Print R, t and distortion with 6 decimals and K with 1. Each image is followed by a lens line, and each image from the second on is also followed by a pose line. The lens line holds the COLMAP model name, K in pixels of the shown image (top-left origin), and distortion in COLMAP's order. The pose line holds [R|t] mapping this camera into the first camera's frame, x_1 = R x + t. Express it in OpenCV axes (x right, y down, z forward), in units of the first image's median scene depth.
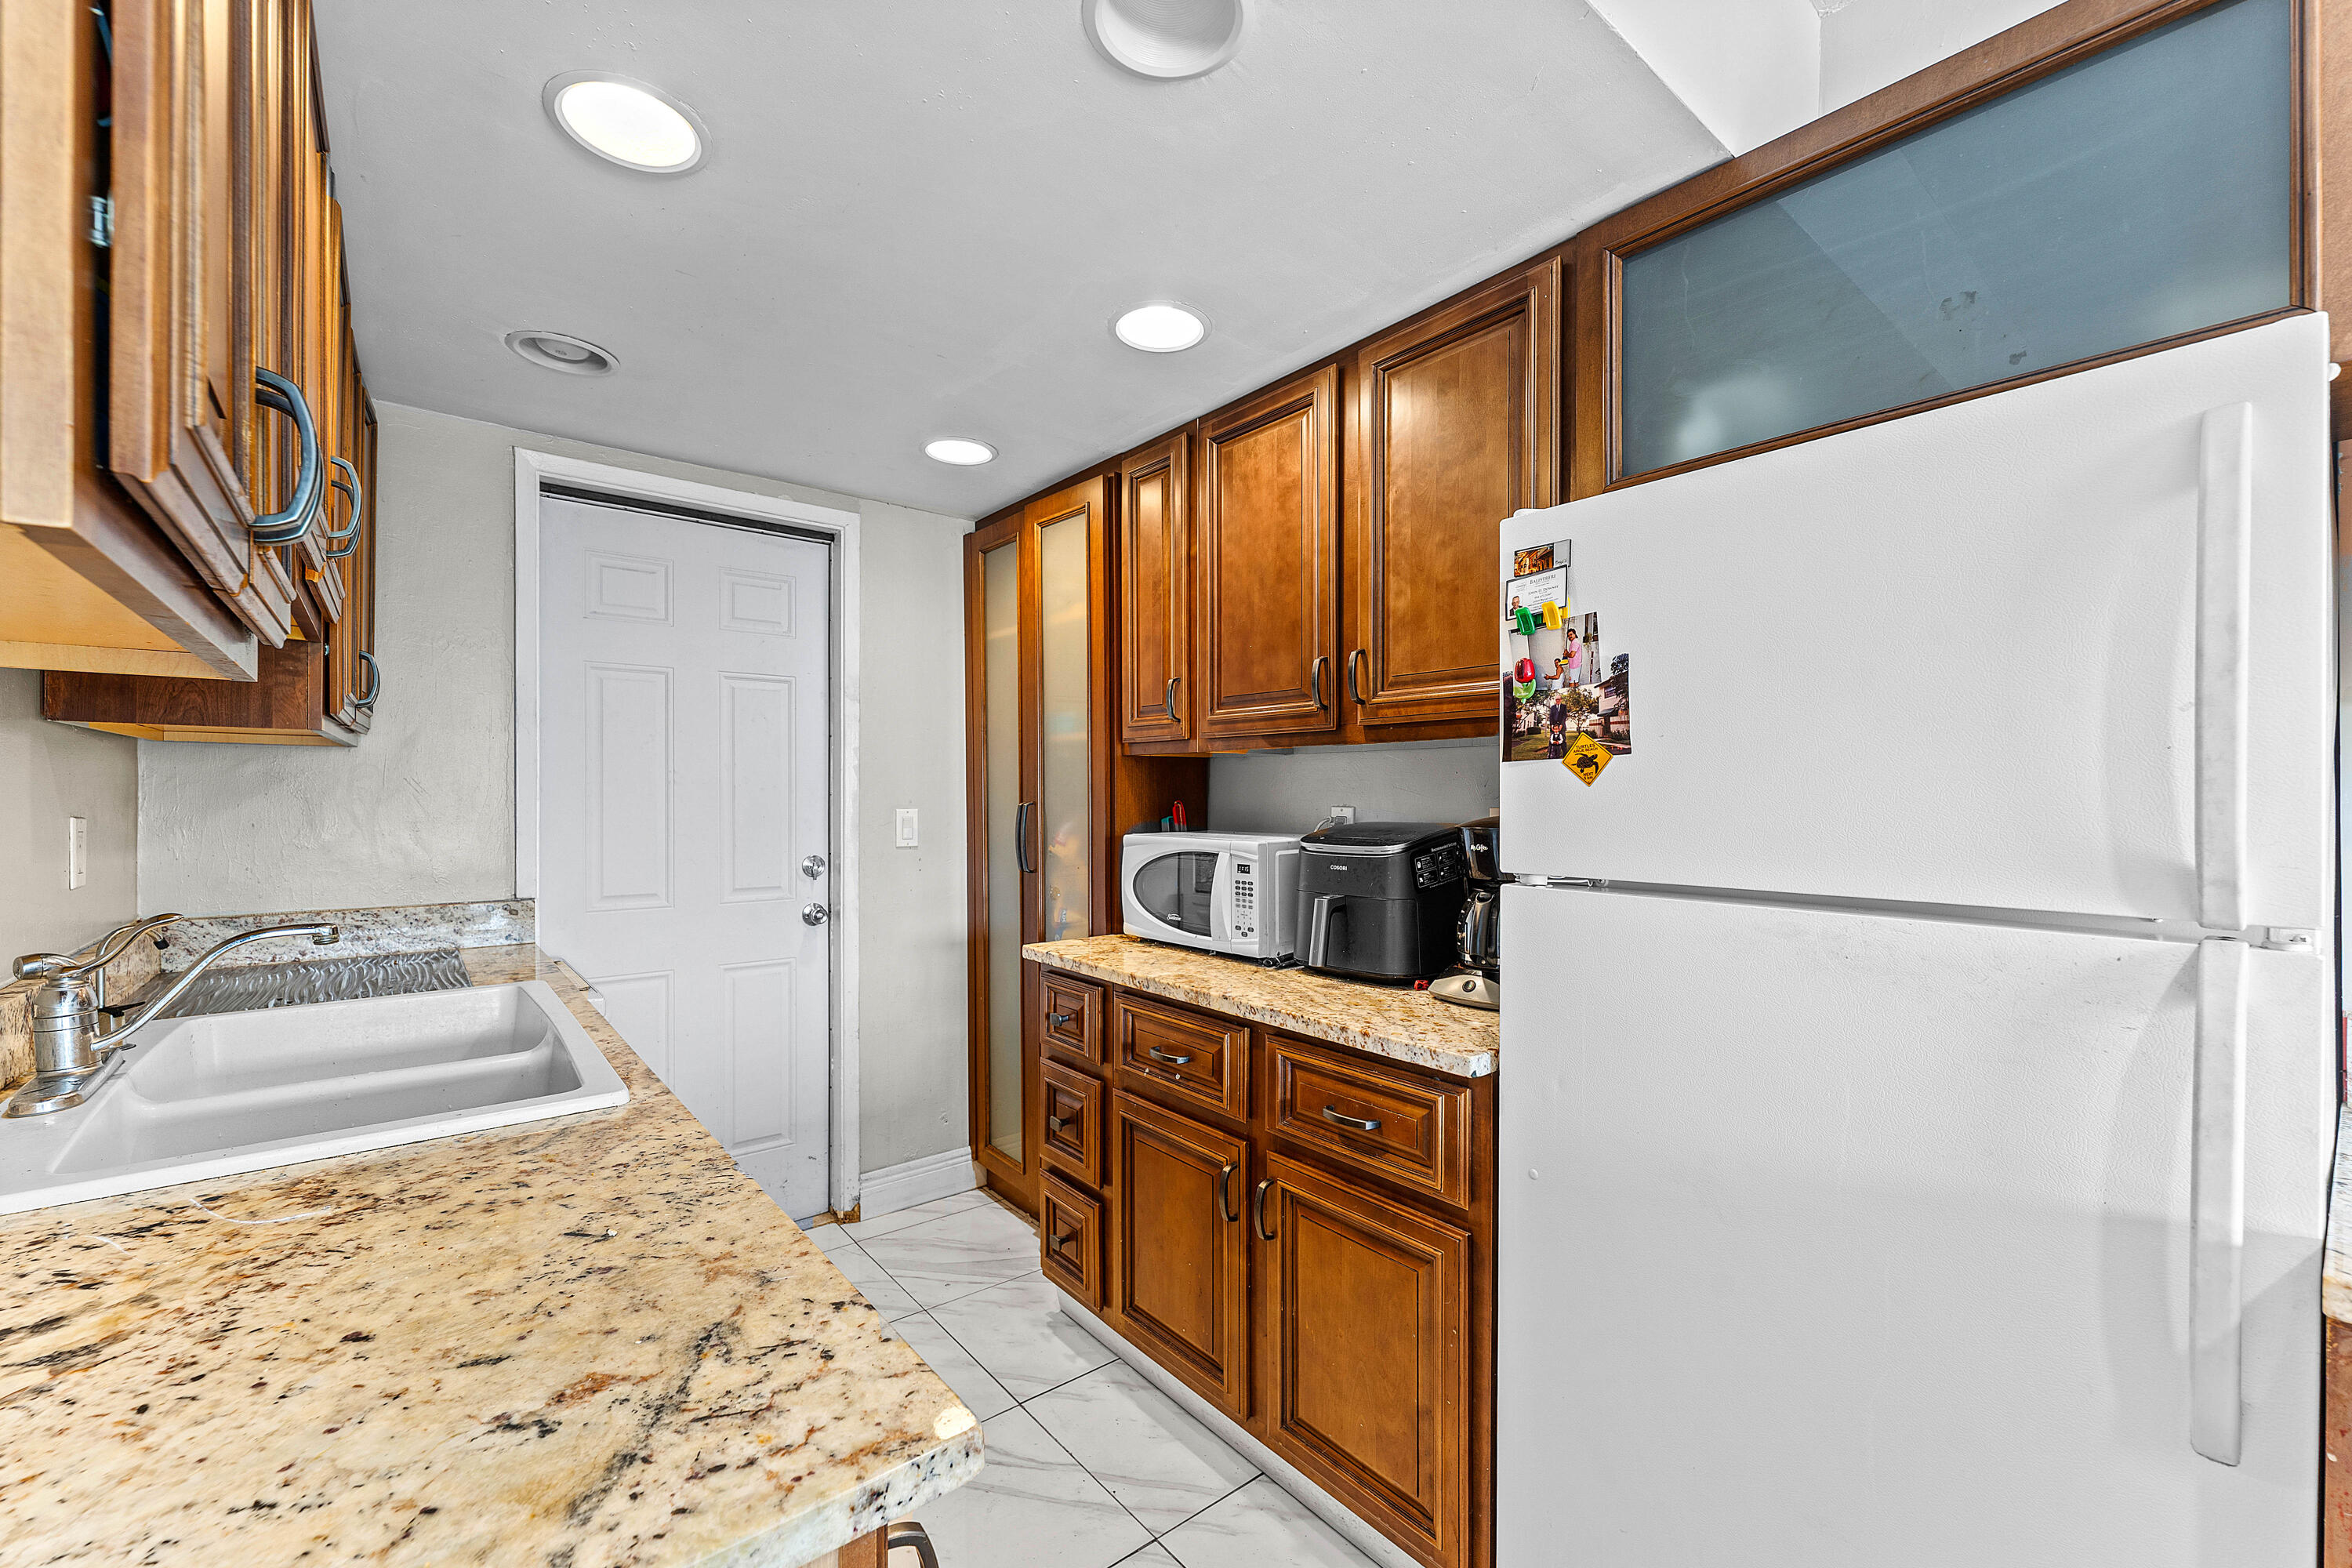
lens RADIAL K [[954.3, 0, 1163.9], [0, 954.3, 796.2], [0, 0, 1]] dist [-0.001263, -0.000412]
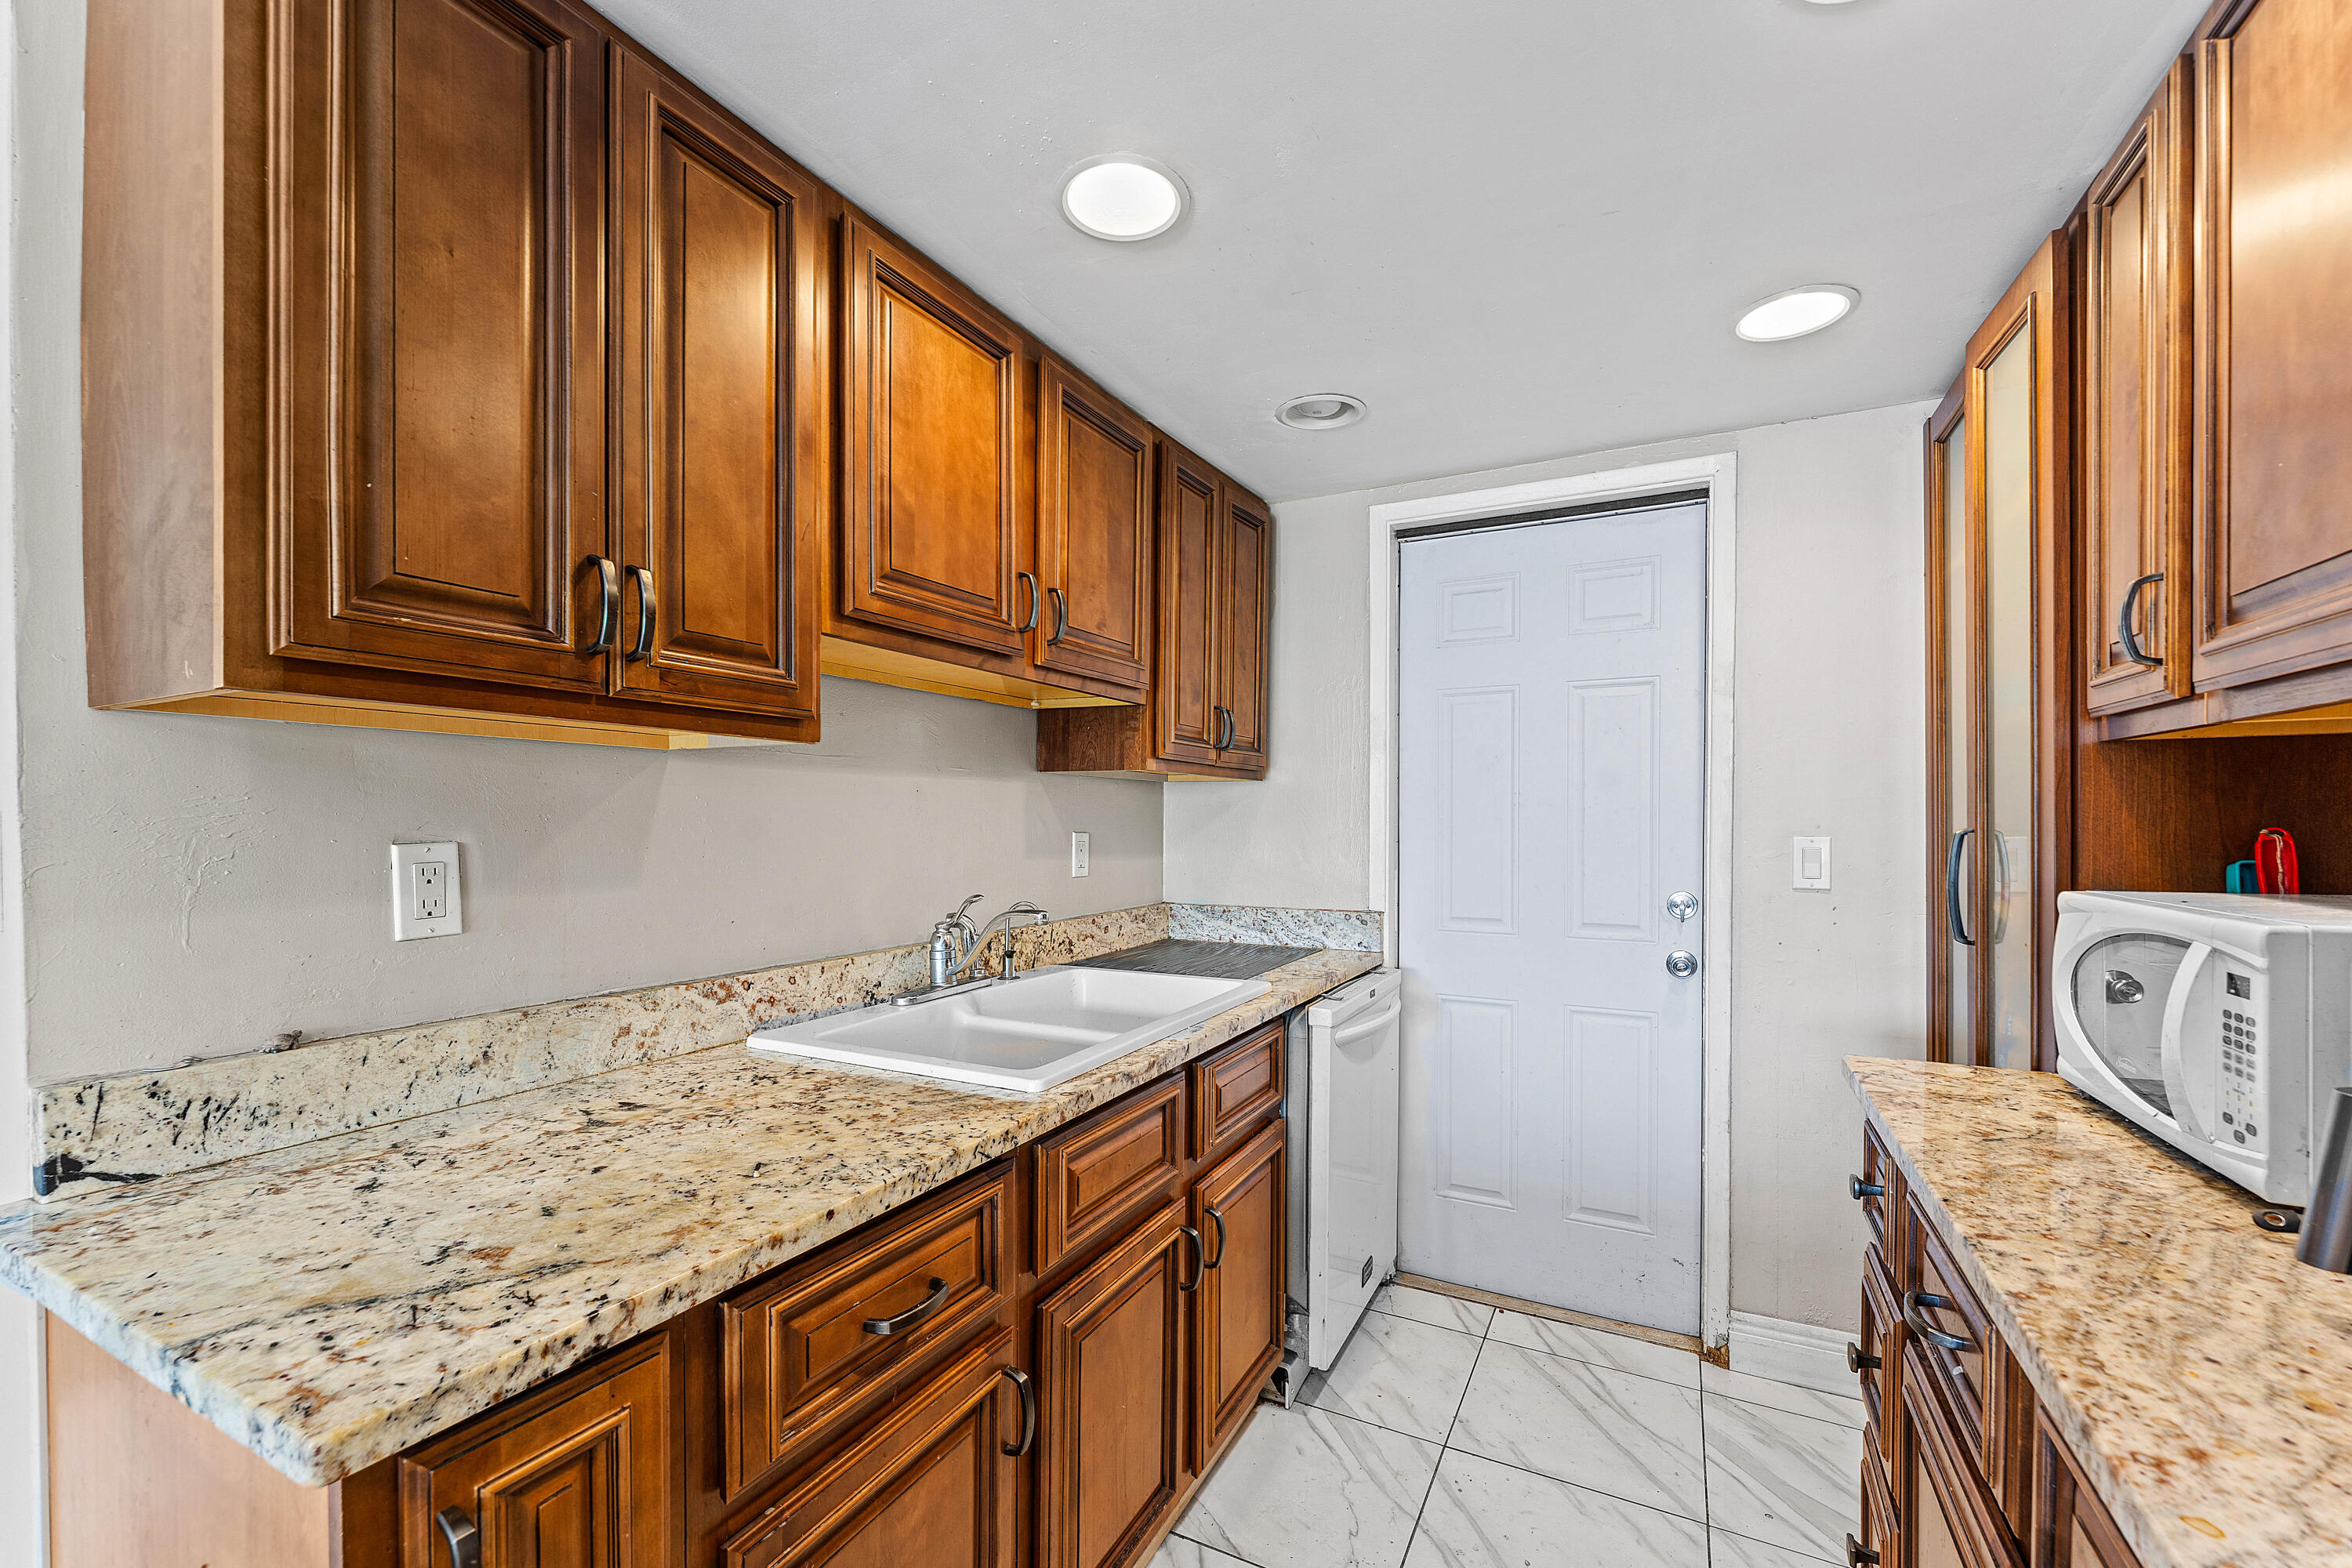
lens RADIAL K [[956.4, 0, 1162.2], [0, 956.4, 825.6], [0, 0, 1]] dist [-0.002629, -0.000515]
pose [[0.394809, 0.005639, -0.918746, 0.460445], [0.000284, 0.999980, 0.006259, 0.001191], [0.918763, -0.002732, 0.394799, 0.608228]]
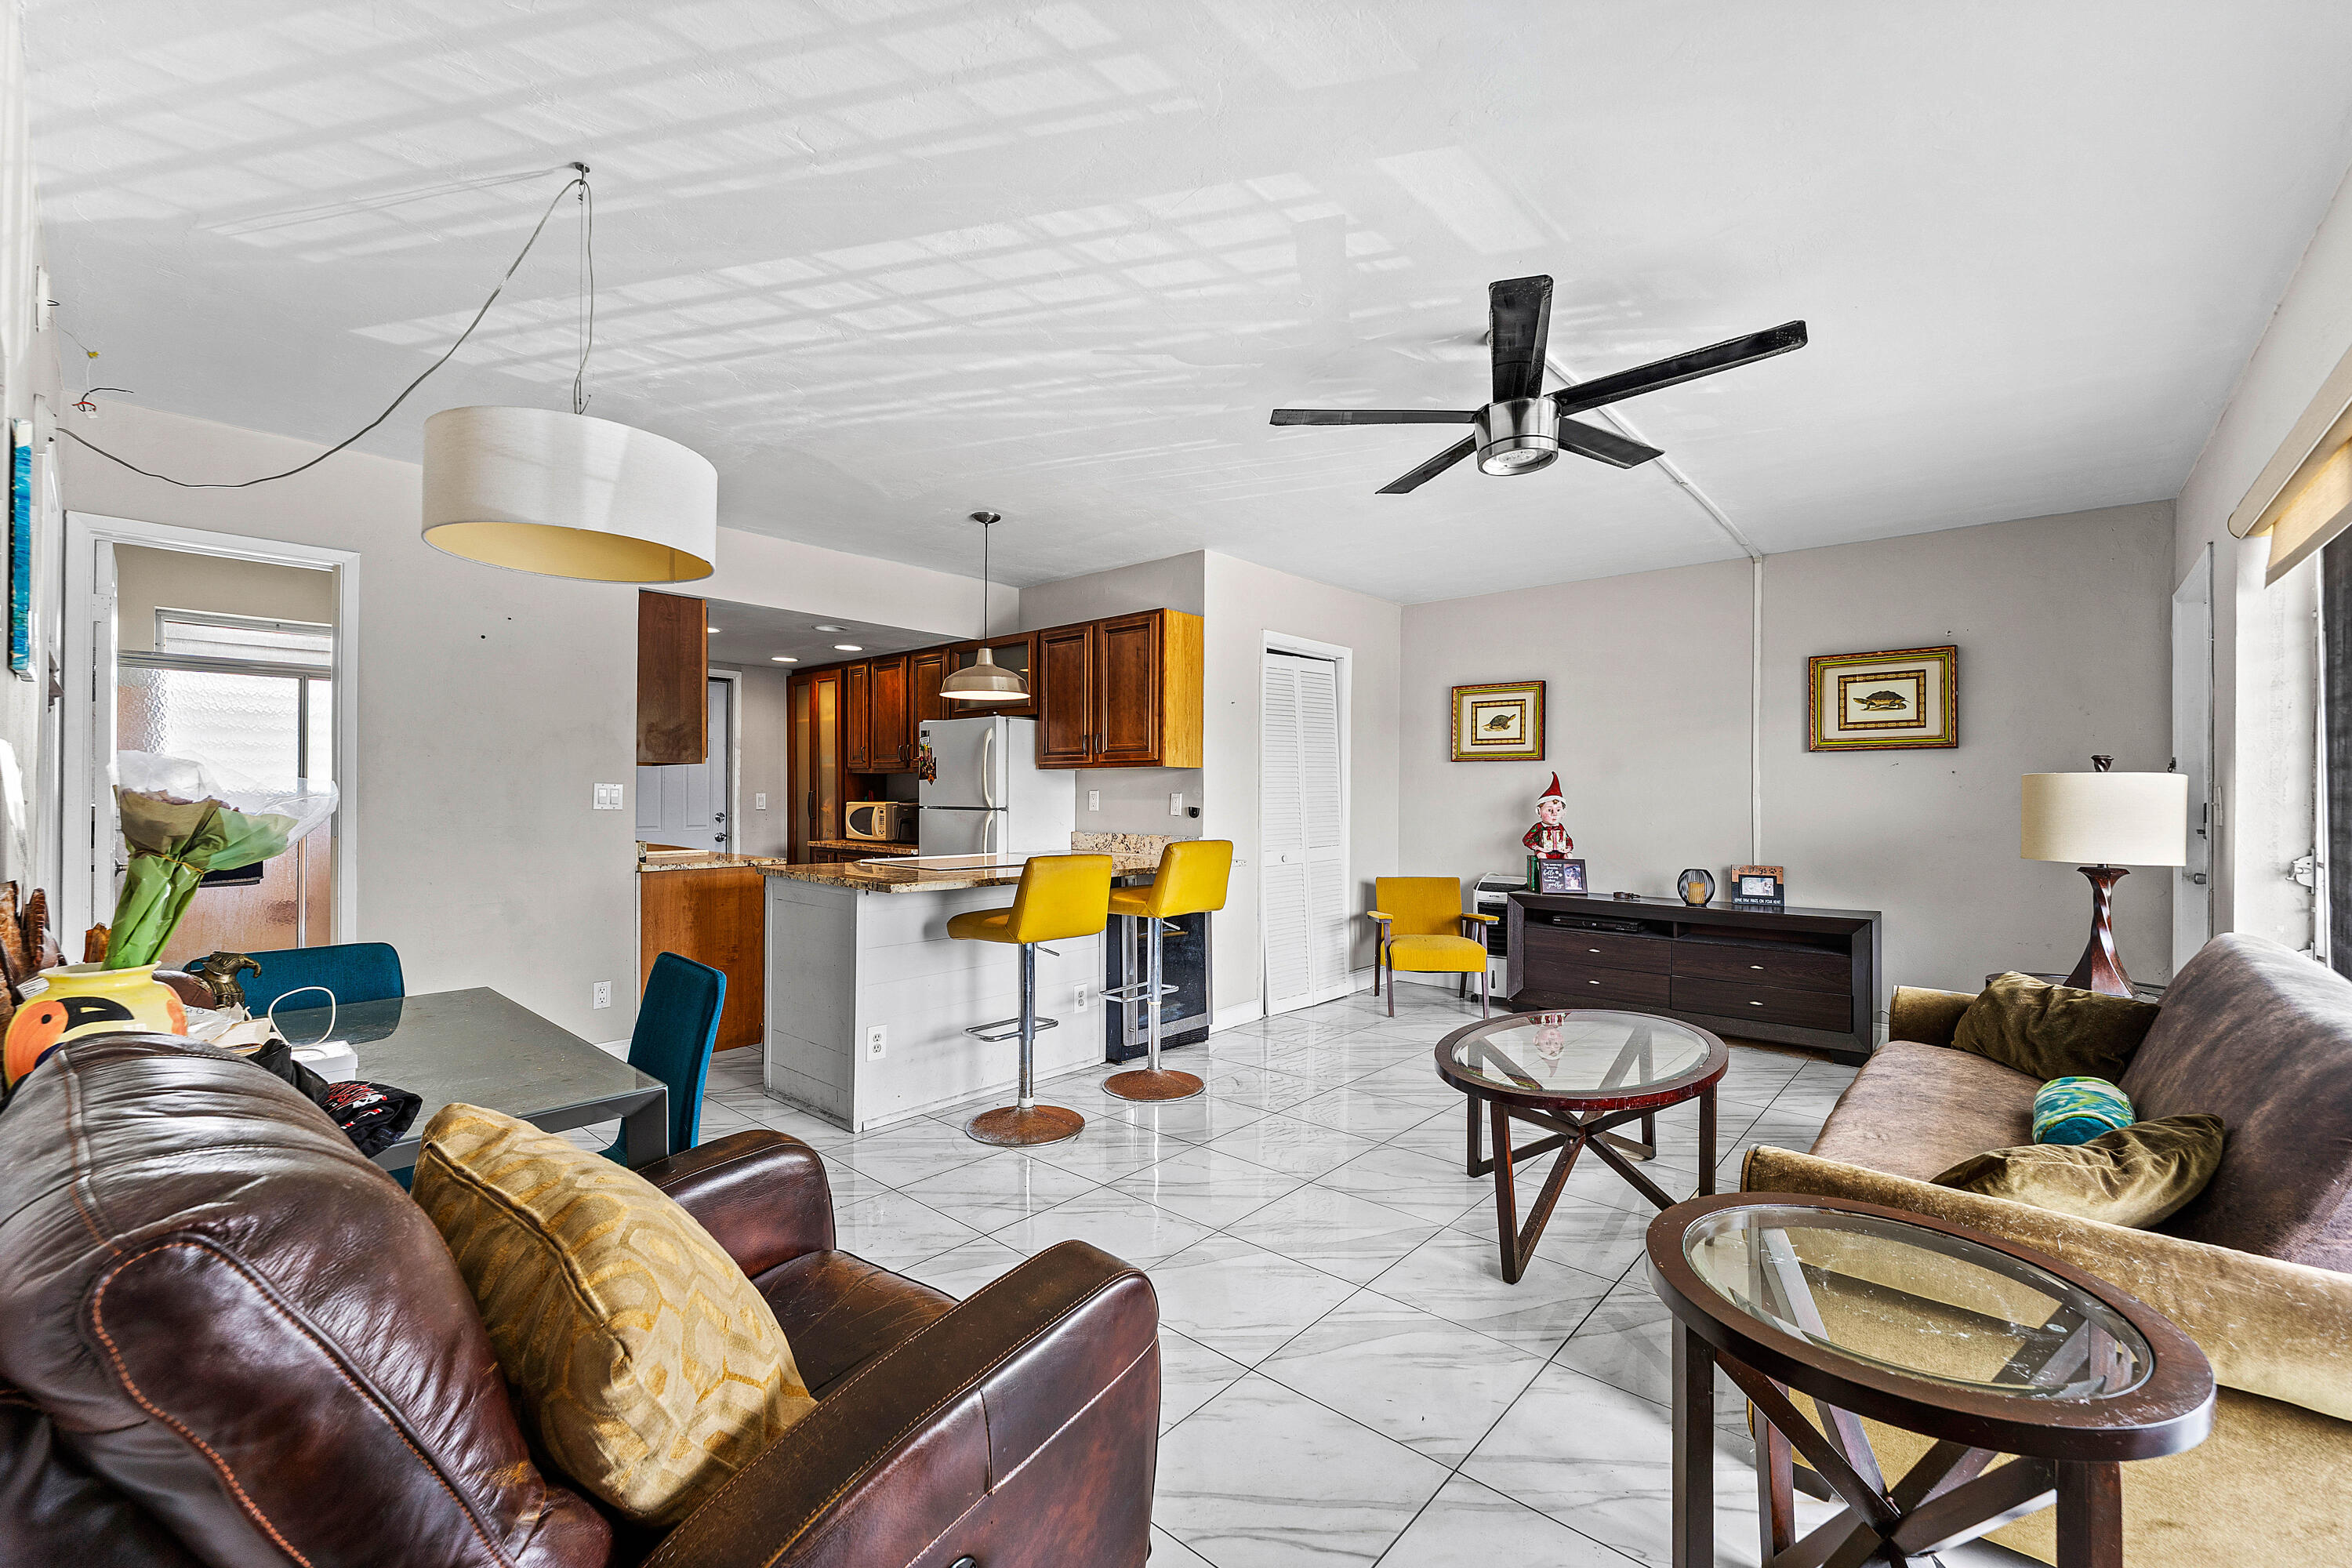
lens RADIAL K [[954.4, 0, 1177.8], [0, 954.4, 789.9], [0, 0, 1]] dist [0.000847, 0.000032]
pose [[0.984080, 0.004194, 0.177675, 0.765426], [-0.003514, 0.999985, -0.004146, 0.024068], [-0.177690, 0.003455, 0.984080, -3.530749]]
